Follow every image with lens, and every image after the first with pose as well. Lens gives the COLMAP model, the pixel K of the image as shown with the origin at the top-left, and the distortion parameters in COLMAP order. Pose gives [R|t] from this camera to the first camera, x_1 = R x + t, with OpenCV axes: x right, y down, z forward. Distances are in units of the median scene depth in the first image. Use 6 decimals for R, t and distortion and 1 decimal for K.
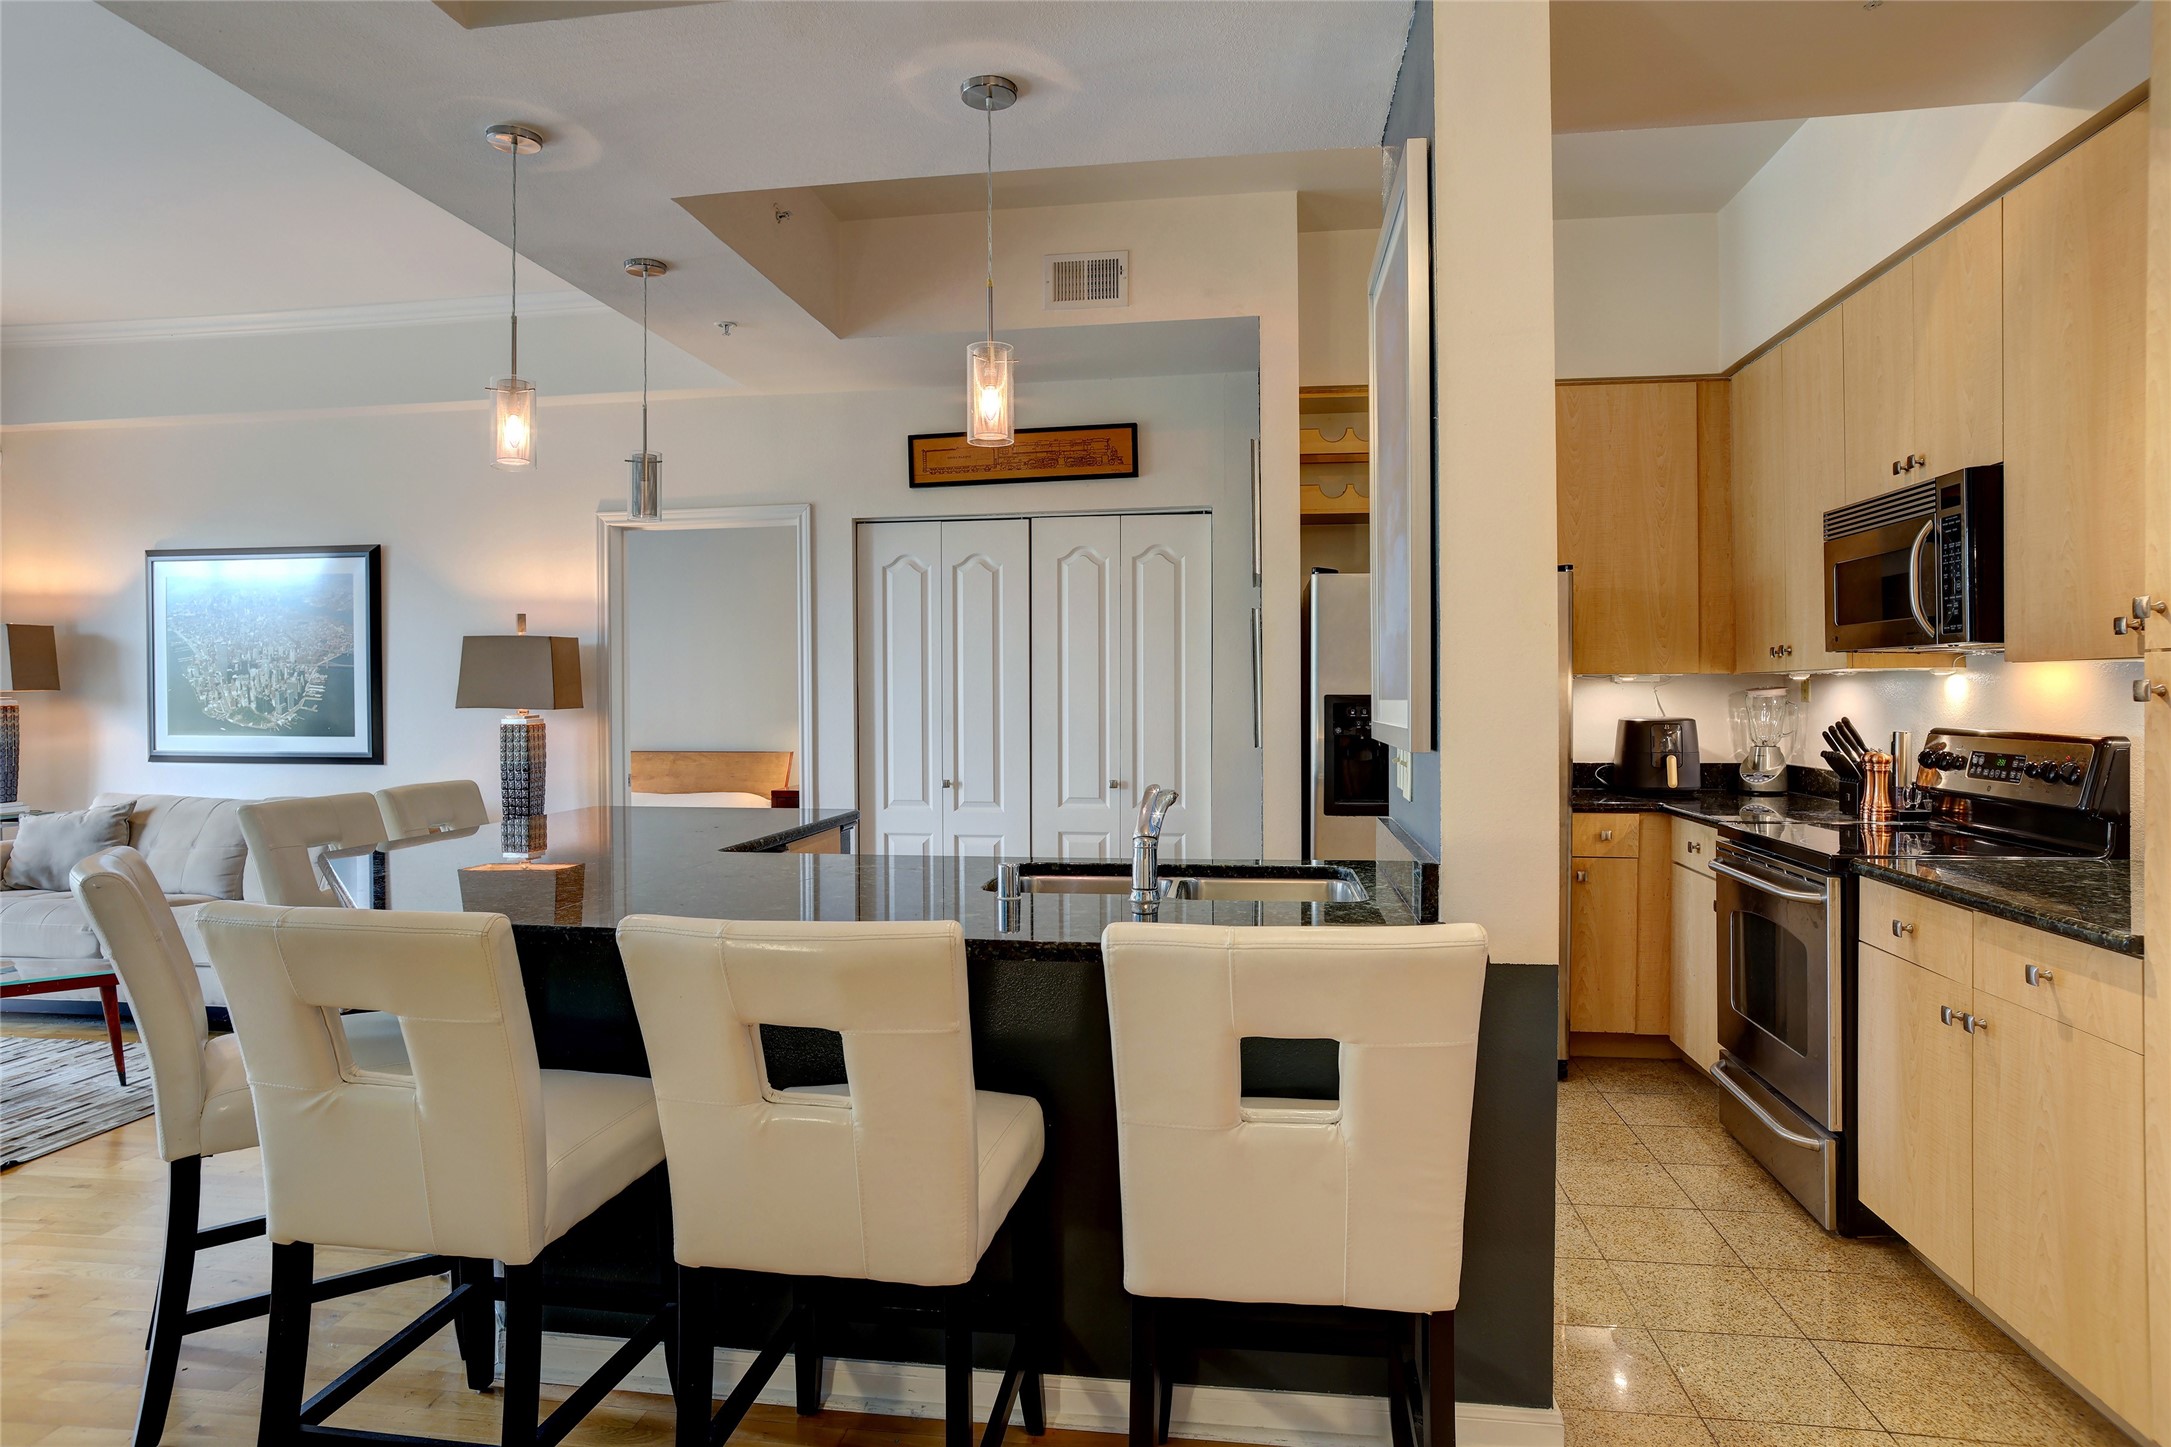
lens RADIAL K [[1249.0, 0, 1081.0], [0, 1249.0, 705.3], [0, 0, 1]] dist [-0.051513, 0.000144]
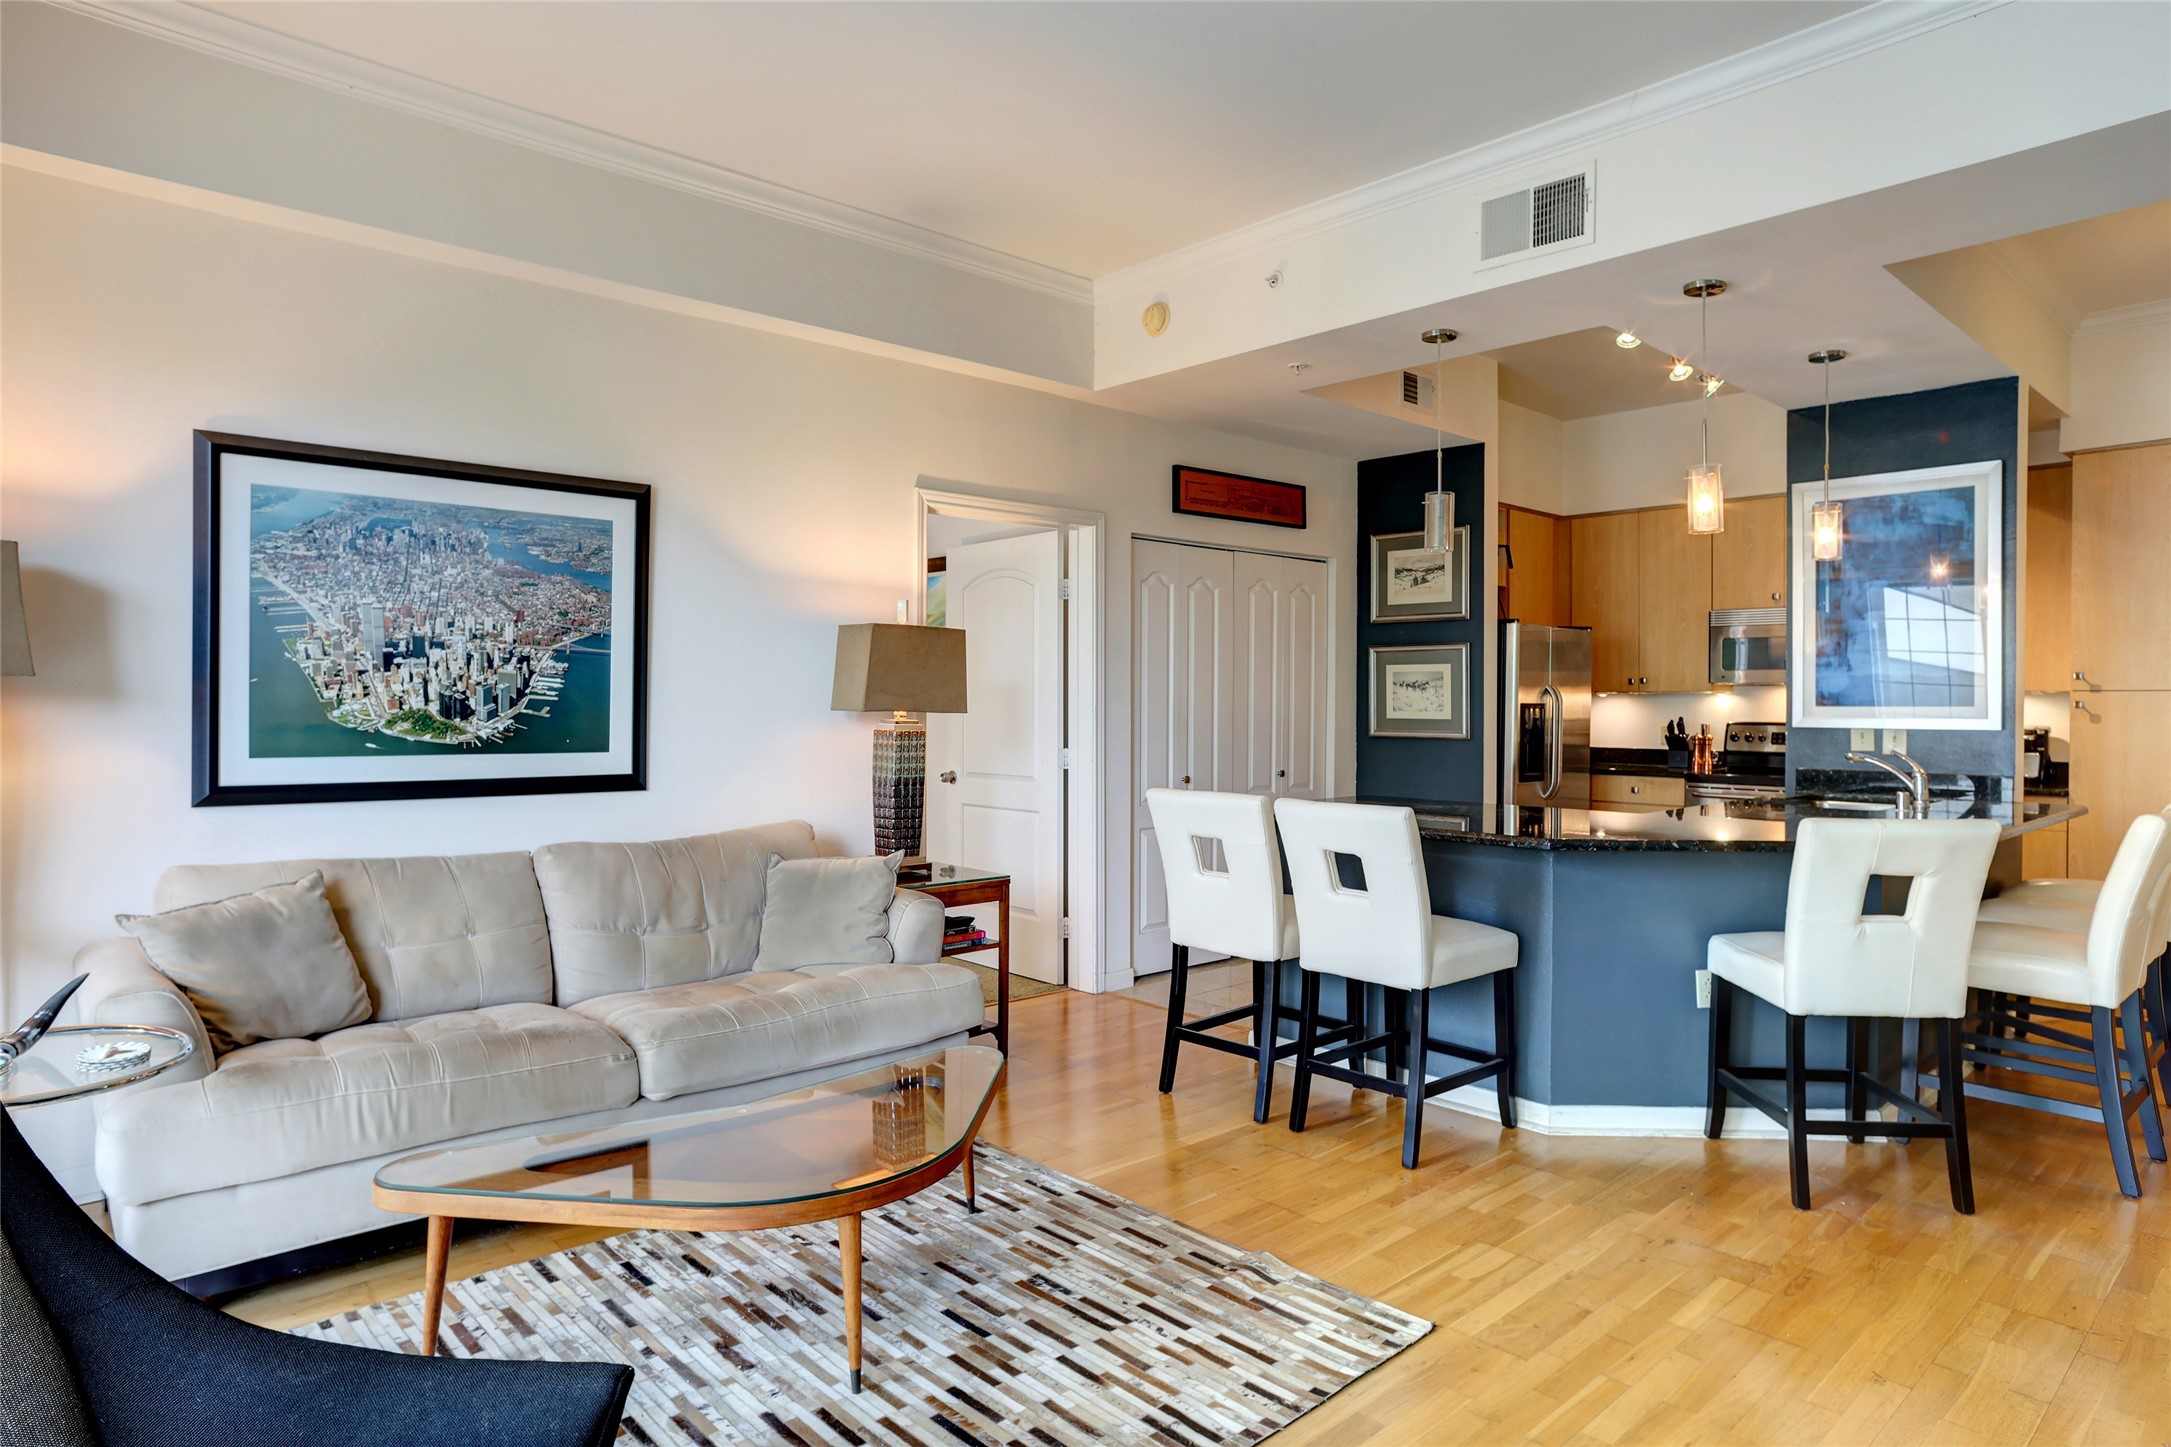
lens RADIAL K [[1249.0, 0, 1083.3], [0, 1249.0, 725.0], [0, 0, 1]] dist [-0.051513, 0.000144]
pose [[0.629723, -0.009057, 0.776767, -0.969324], [-0.003865, 0.999883, 0.014792, -0.001477], [-0.776810, -0.012317, 0.629615, 0.336686]]
